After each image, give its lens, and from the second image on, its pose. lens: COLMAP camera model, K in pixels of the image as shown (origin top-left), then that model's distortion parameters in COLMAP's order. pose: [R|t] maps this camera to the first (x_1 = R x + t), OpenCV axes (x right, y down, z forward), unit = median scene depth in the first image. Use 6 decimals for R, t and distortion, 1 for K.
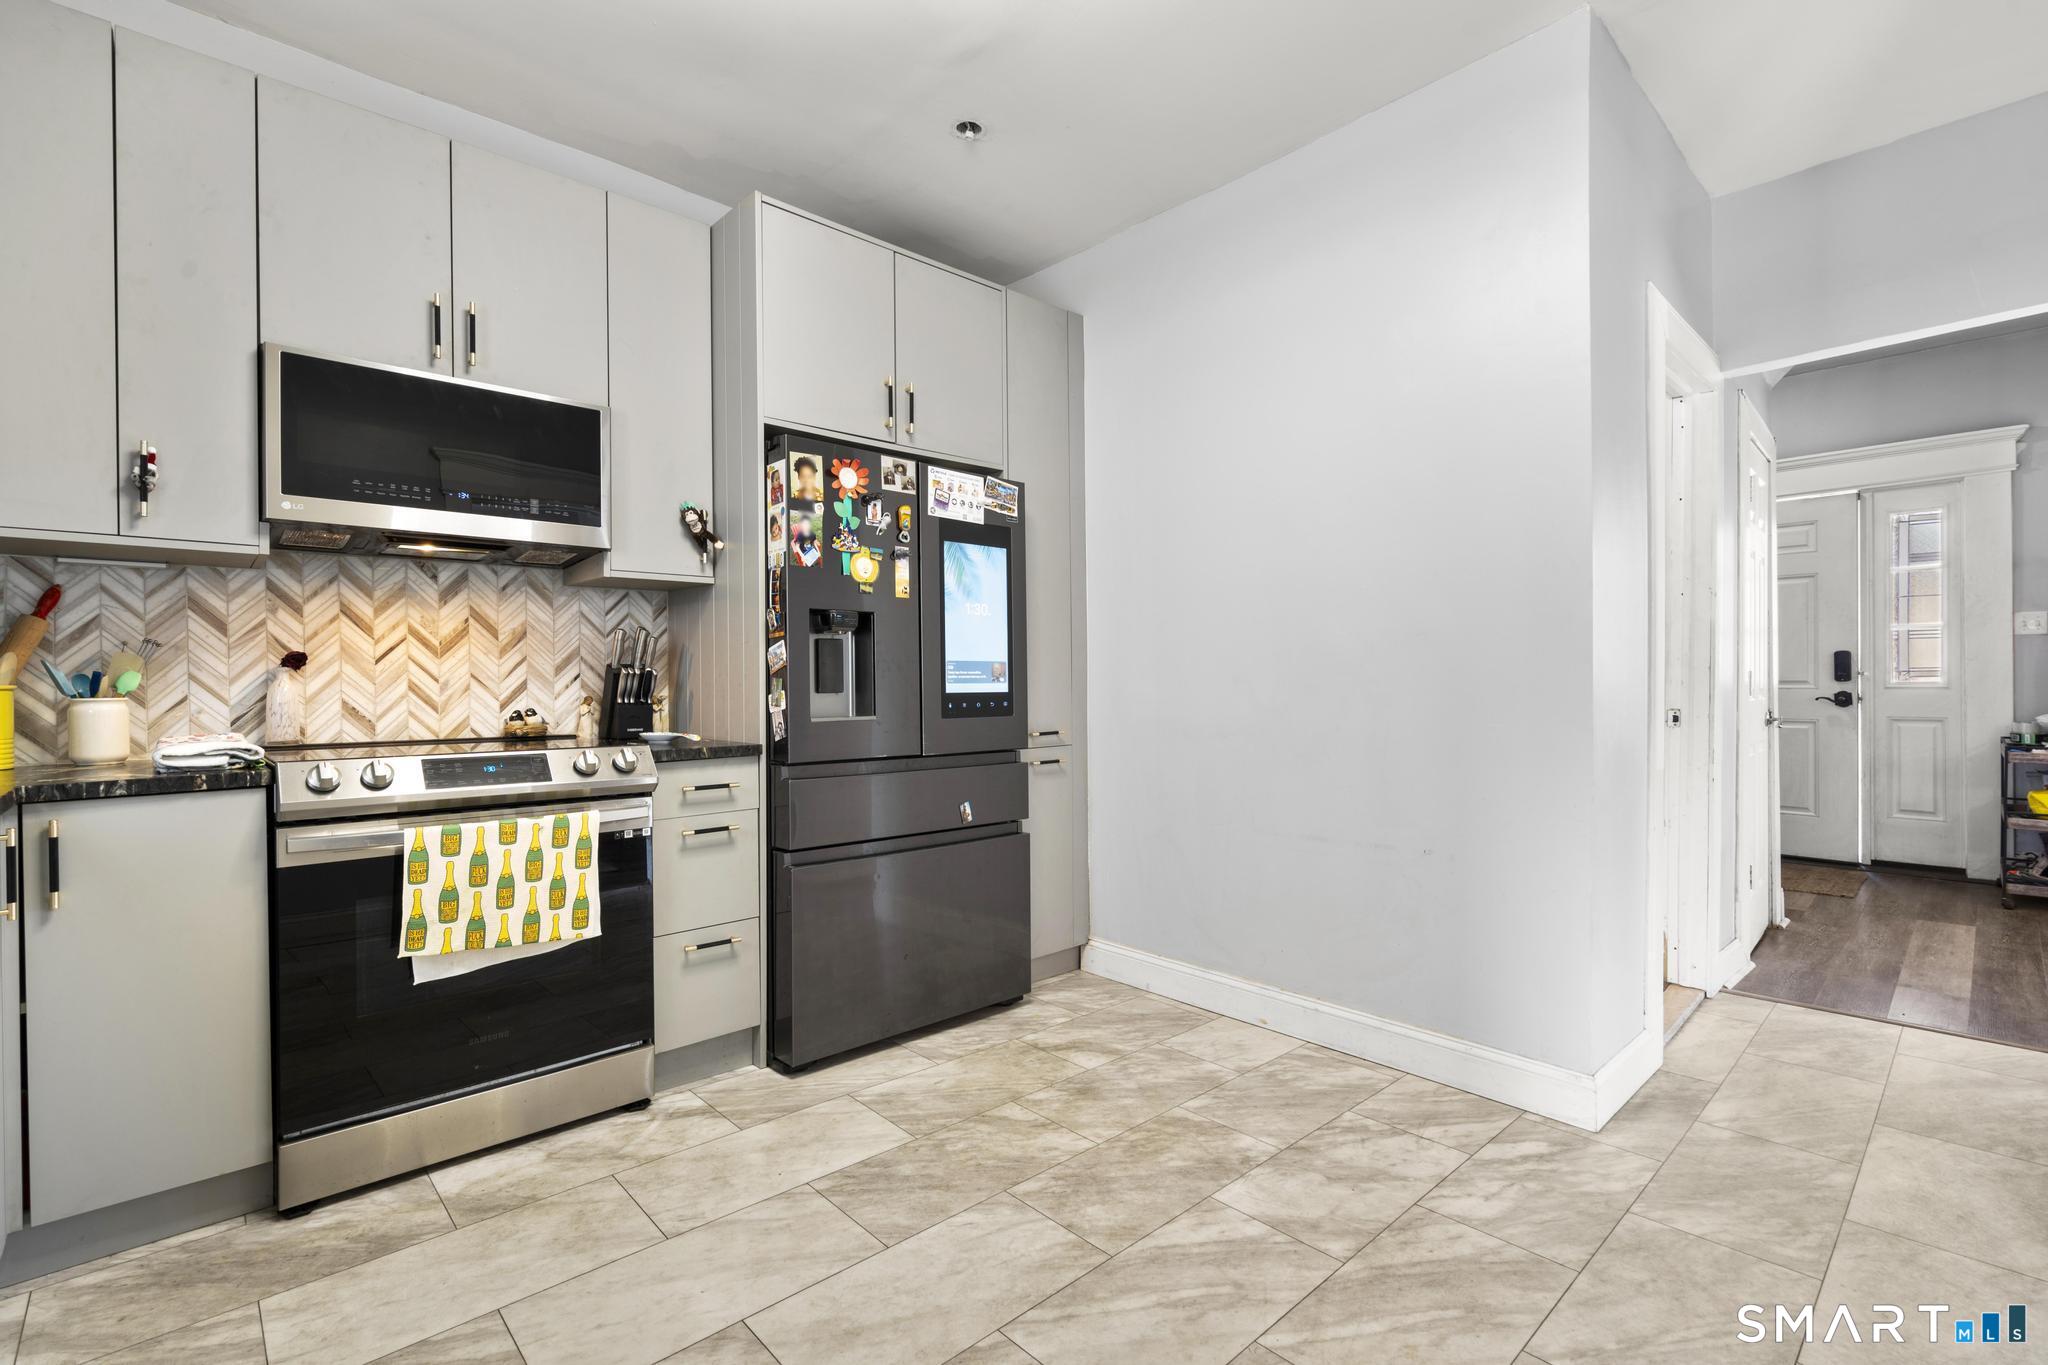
lens RADIAL K [[918.0, 0, 1000.4], [0, 918.0, 677.8], [0, 0, 1]] dist [-0.006833, 0.002417]
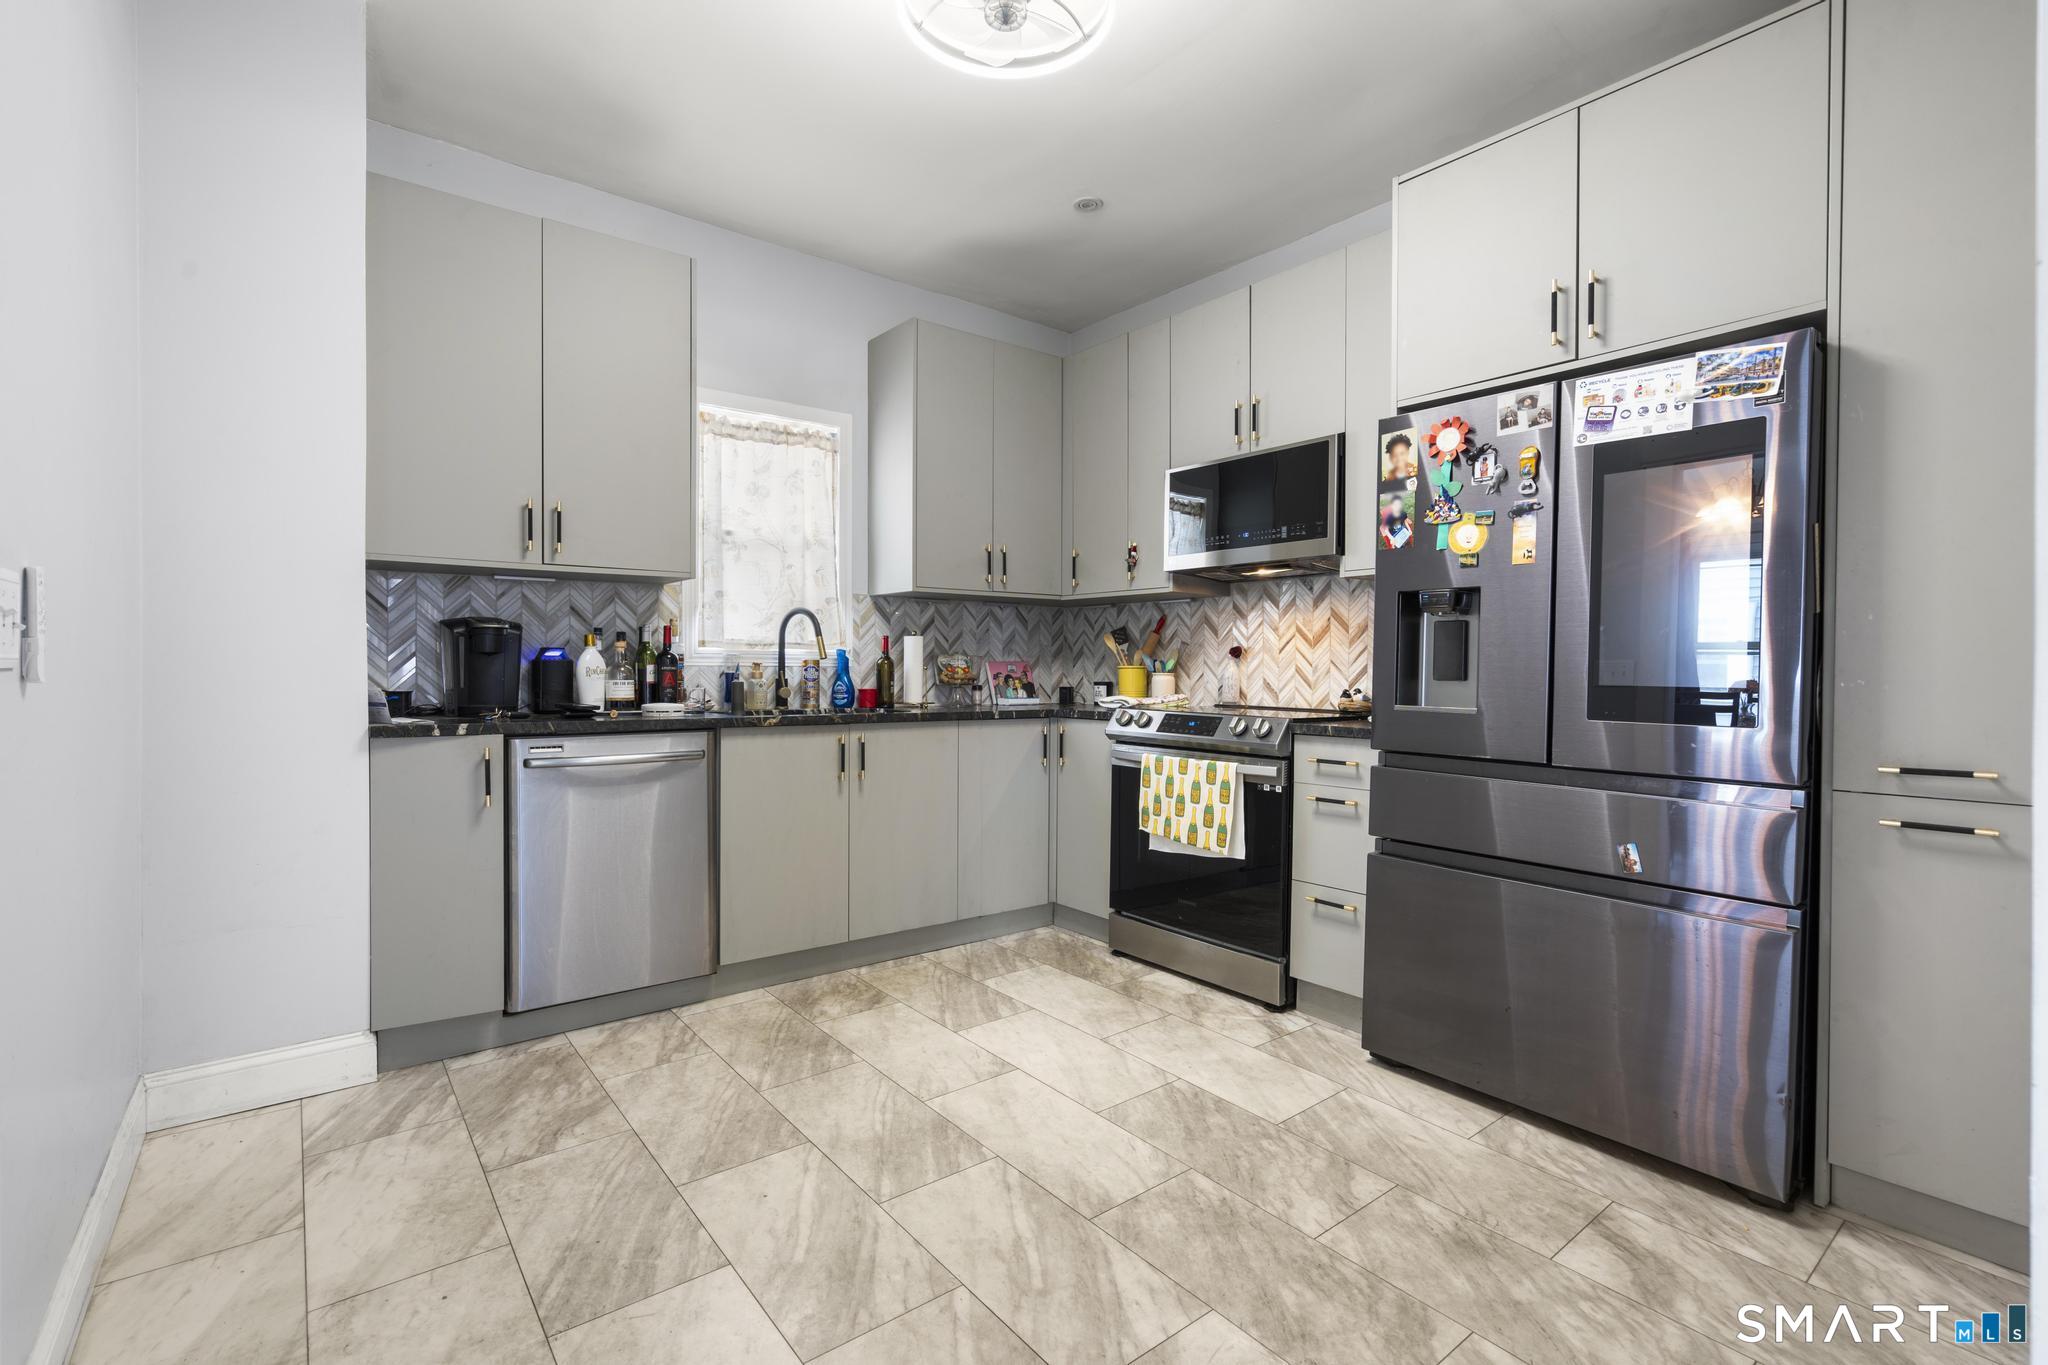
lens RADIAL K [[918.0, 0, 1008.5], [0, 918.0, 675.4], [0, 0, 1]] dist [-0.006833, 0.002417]
pose [[-0.070371, 0.015926, -0.997394, 0.840542], [-0.002677, 0.999866, 0.016155, -0.002454], [0.997517, 0.003807, -0.070319, 0.711421]]
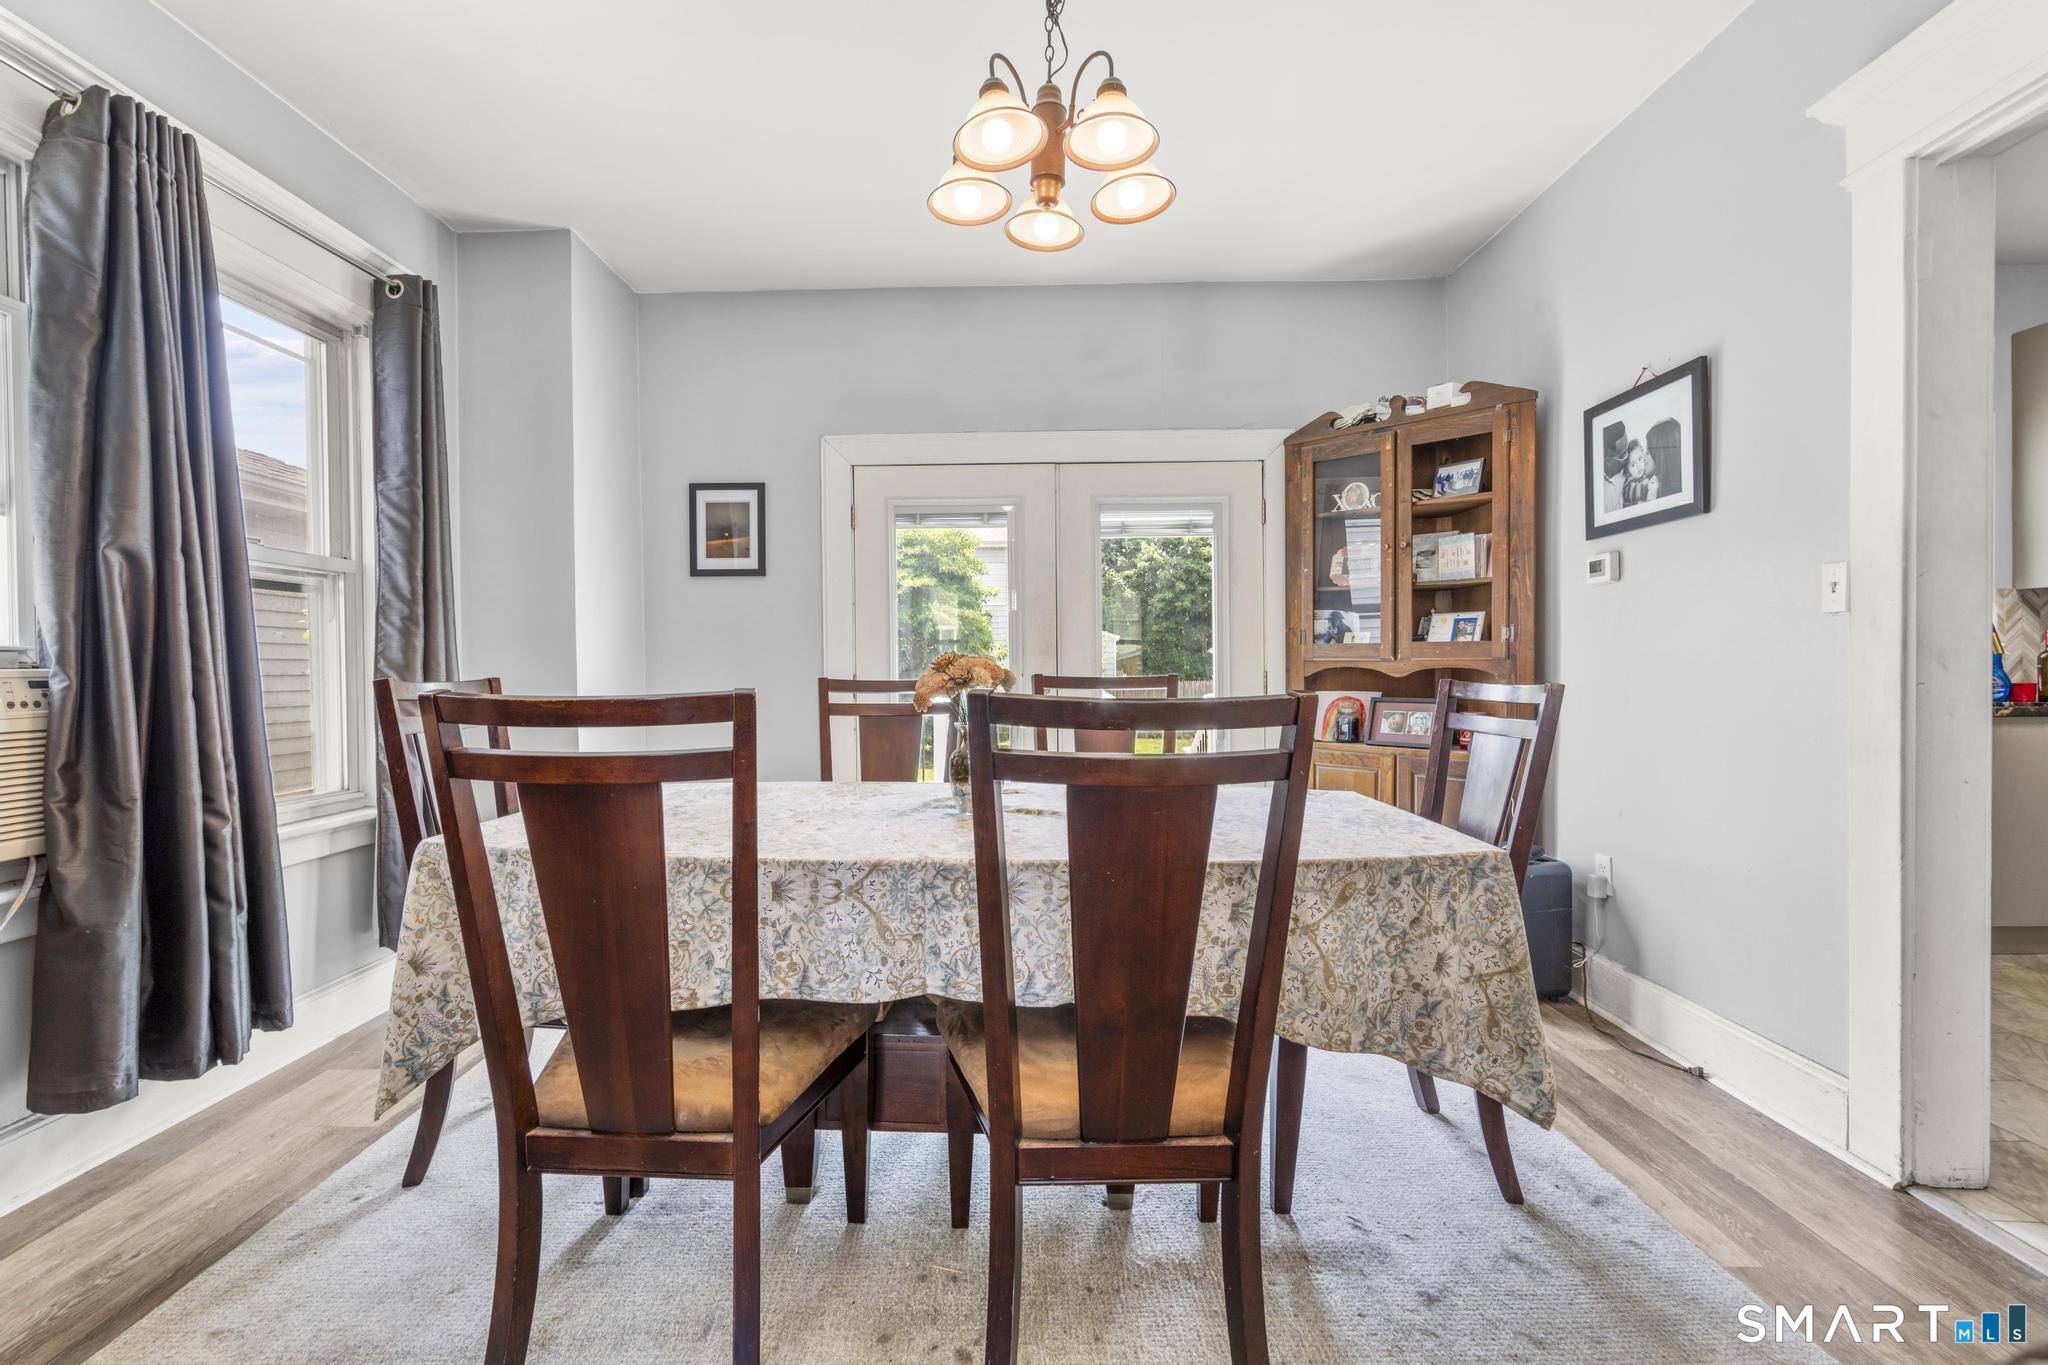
lens RADIAL K [[918.0, 0, 1018.2], [0, 918.0, 686.5], [0, 0, 1]] dist [-0.006833, 0.002417]
pose [[-0.677098, 0.012753, -0.735782, 1.661560], [0.004305, 0.999901, 0.013369, 0.027185], [0.735880, 0.005884, -0.677087, 0.133525]]
